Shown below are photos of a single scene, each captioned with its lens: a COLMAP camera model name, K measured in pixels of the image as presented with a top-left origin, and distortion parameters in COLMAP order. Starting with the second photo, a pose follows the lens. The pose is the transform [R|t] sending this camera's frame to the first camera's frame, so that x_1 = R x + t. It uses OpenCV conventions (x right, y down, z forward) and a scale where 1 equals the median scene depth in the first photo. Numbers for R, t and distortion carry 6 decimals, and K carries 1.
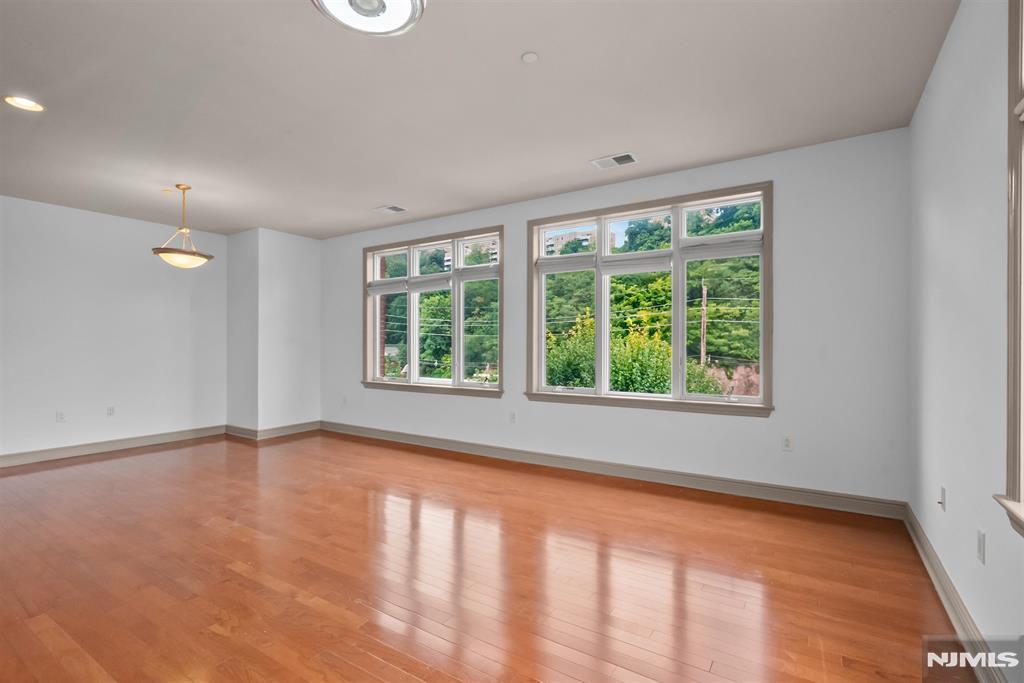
lens RADIAL K [[474.1, 0, 510.0], [0, 474.1, 343.2], [0, 0, 1]] dist [-0.005057, 0.000219]
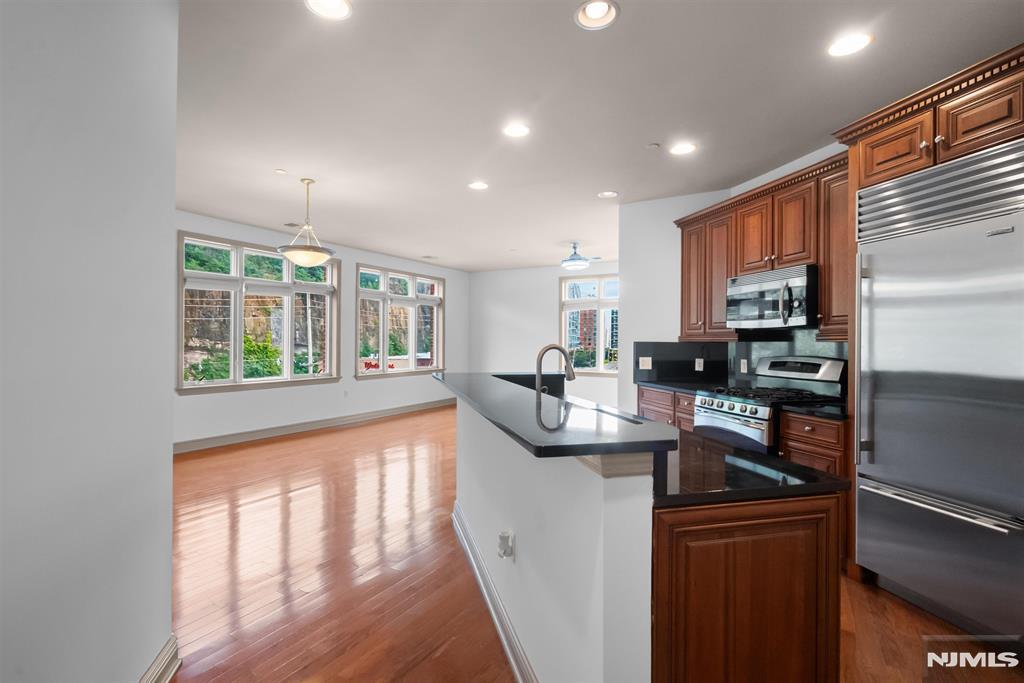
lens RADIAL K [[474.1, 0, 510.0], [0, 474.1, 343.2], [0, 0, 1]] dist [-0.005057, 0.000219]
pose [[-0.039814, -0.006030, 0.999189, -1.243614], [-0.007868, 0.999953, 0.005721, -0.009768], [-0.999176, -0.007634, -0.039860, 0.472398]]
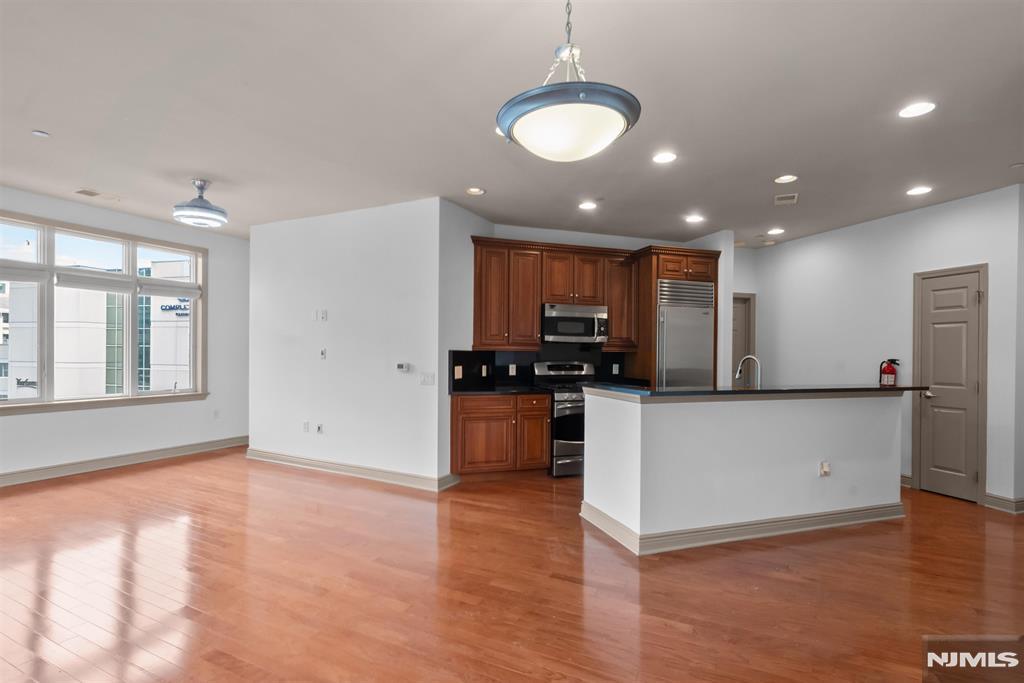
lens RADIAL K [[495.2, 0, 510.7], [0, 495.2, 346.6], [0, 0, 1]] dist [-0.000054, 0.000059]
pose [[-0.994134, -0.012831, -0.107392, -0.456538], [-0.011666, 0.999866, -0.011476, -0.007299], [0.107524, -0.010156, -0.994151, 1.029740]]
